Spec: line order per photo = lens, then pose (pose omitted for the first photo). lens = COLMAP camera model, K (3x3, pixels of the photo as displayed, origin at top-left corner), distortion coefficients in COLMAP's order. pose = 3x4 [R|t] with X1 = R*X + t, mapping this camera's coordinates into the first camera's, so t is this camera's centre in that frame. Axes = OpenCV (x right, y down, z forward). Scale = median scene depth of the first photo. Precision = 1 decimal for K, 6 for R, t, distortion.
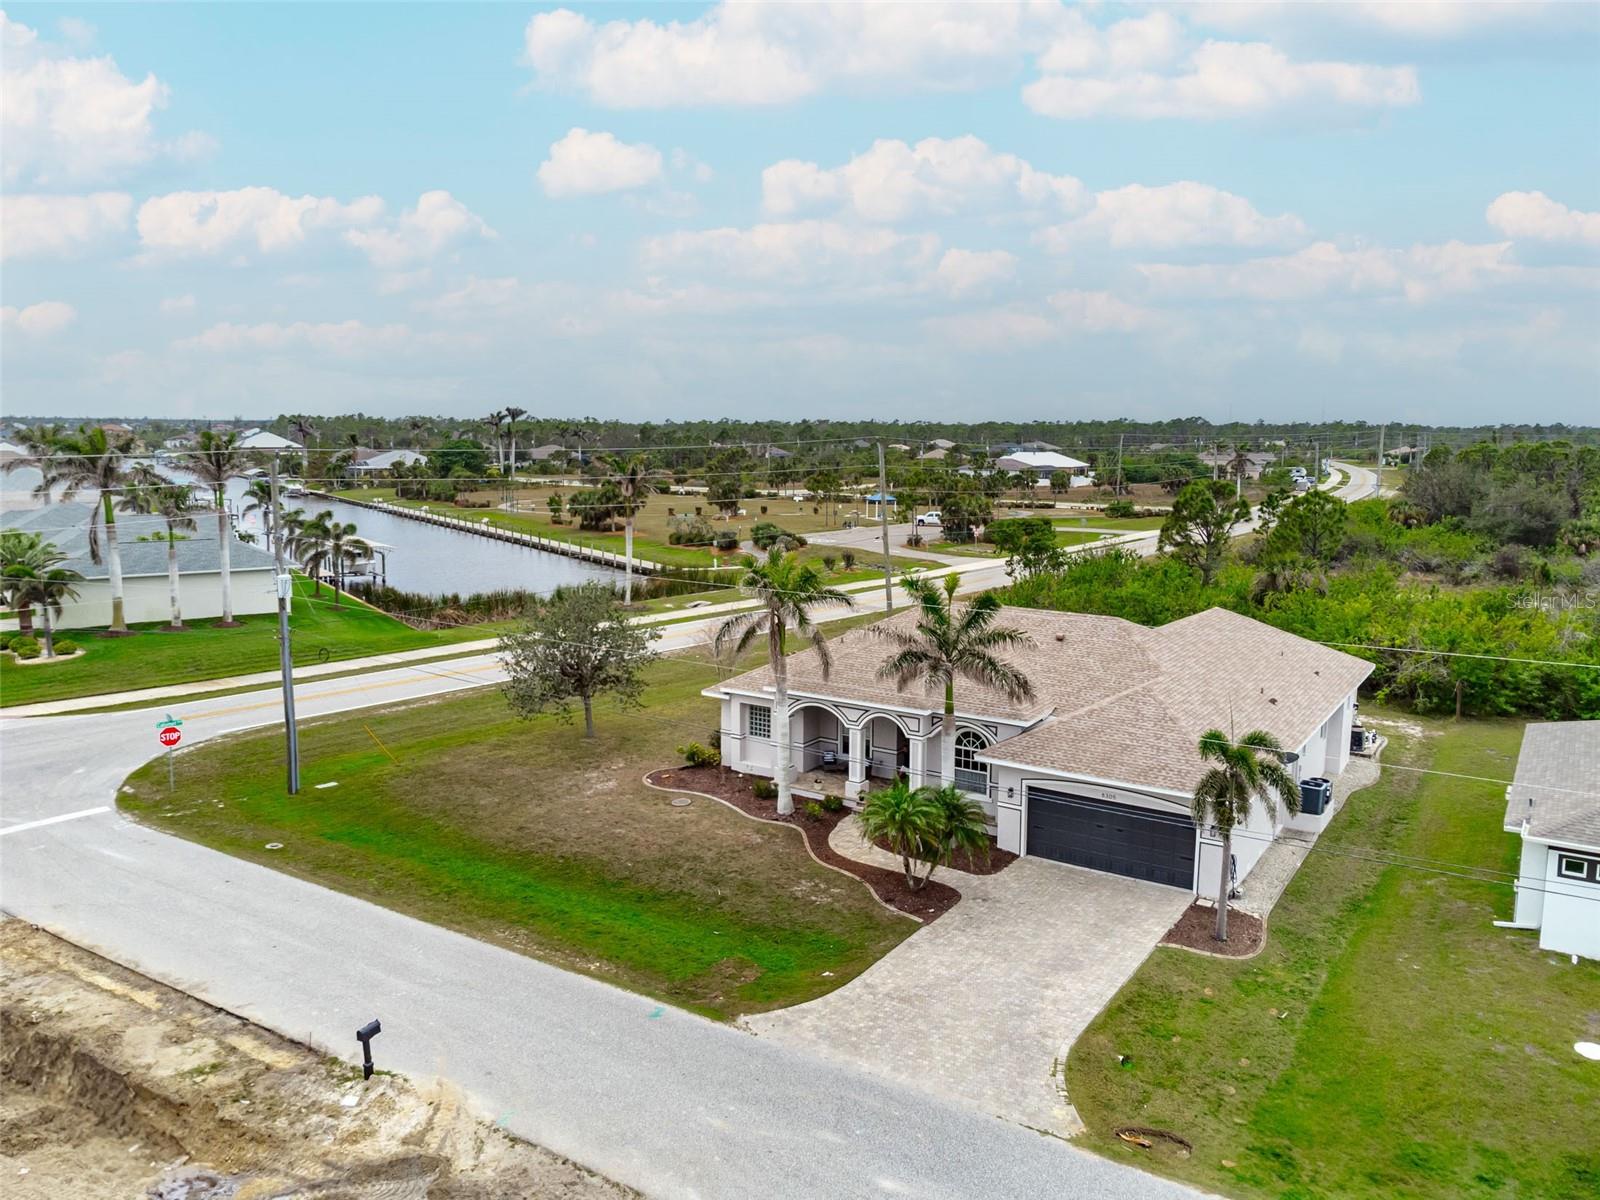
lens RADIAL K [[1178.2, 0, 800.0], [0, 1178.2, 600.0], [0, 0, 1]] dist [0.011295, 0.002139]
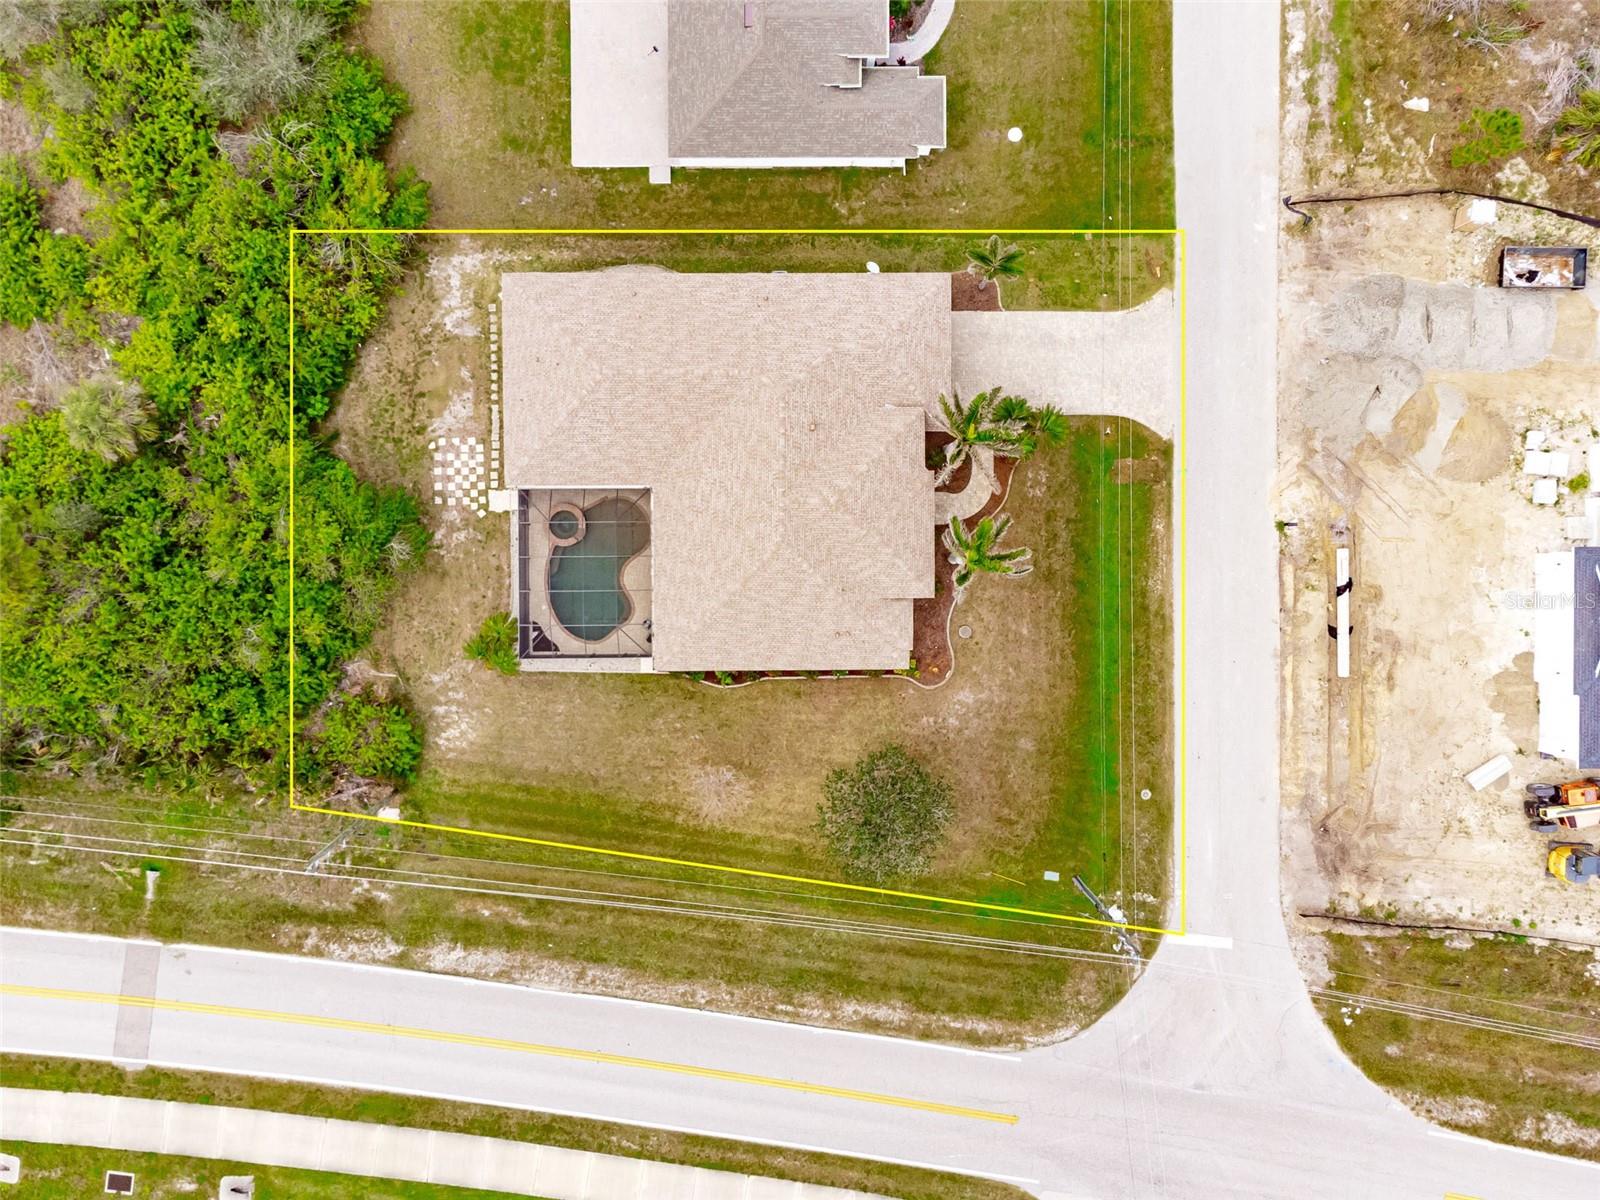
lens RADIAL K [[1178.2, 0, 800.0], [0, 1178.2, 600.0], [0, 0, 1]] dist [0.011295, 0.002139]
pose [[-0.549226, -0.835499, -0.017074, 0.095837], [0.131338, -0.106478, 0.985603, -1.650062], [-0.825289, 0.539076, 0.168213, 1.078050]]
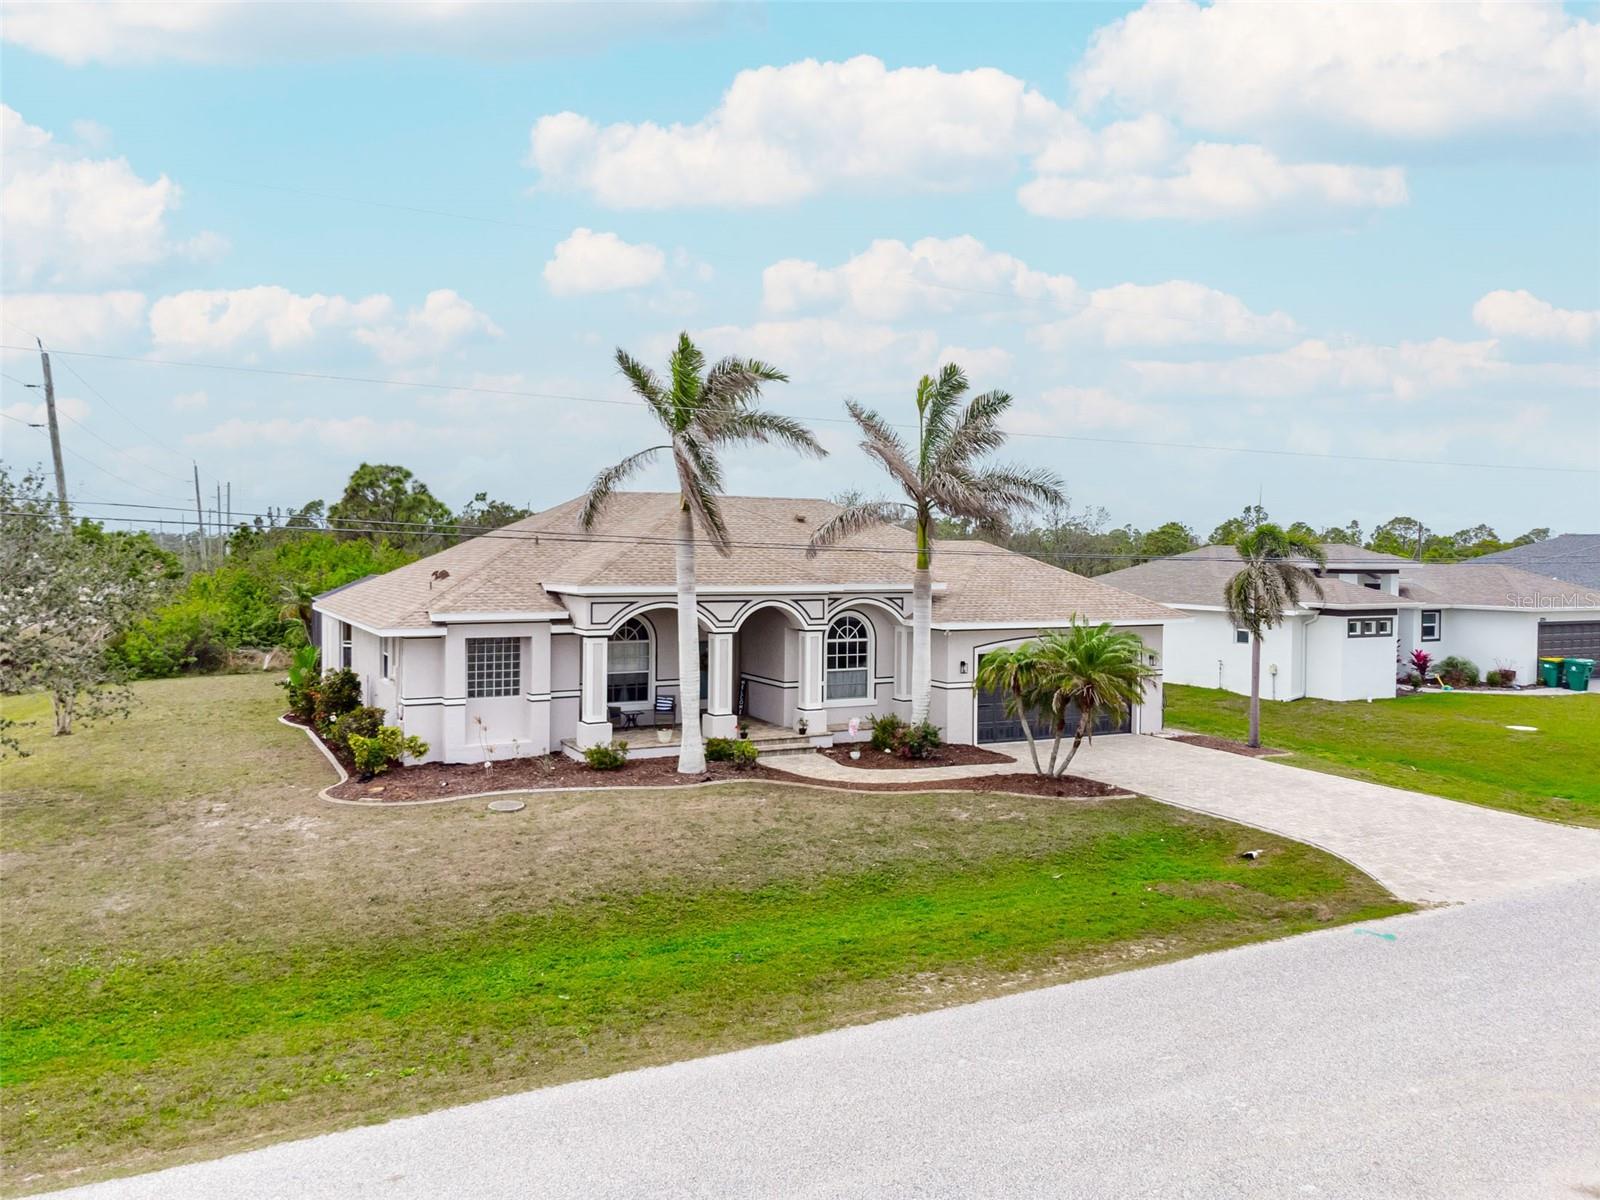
lens RADIAL K [[1185.9, 0, 777.1], [0, 1185.9, 567.9], [0, 0, 1]] dist [0.008801, 0.000344]
pose [[0.500876, -0.013149, 0.865419, -0.606719], [0.118948, 0.991443, -0.053779, 0.130551], [-0.857307, 0.129877, 0.498154, 0.734471]]
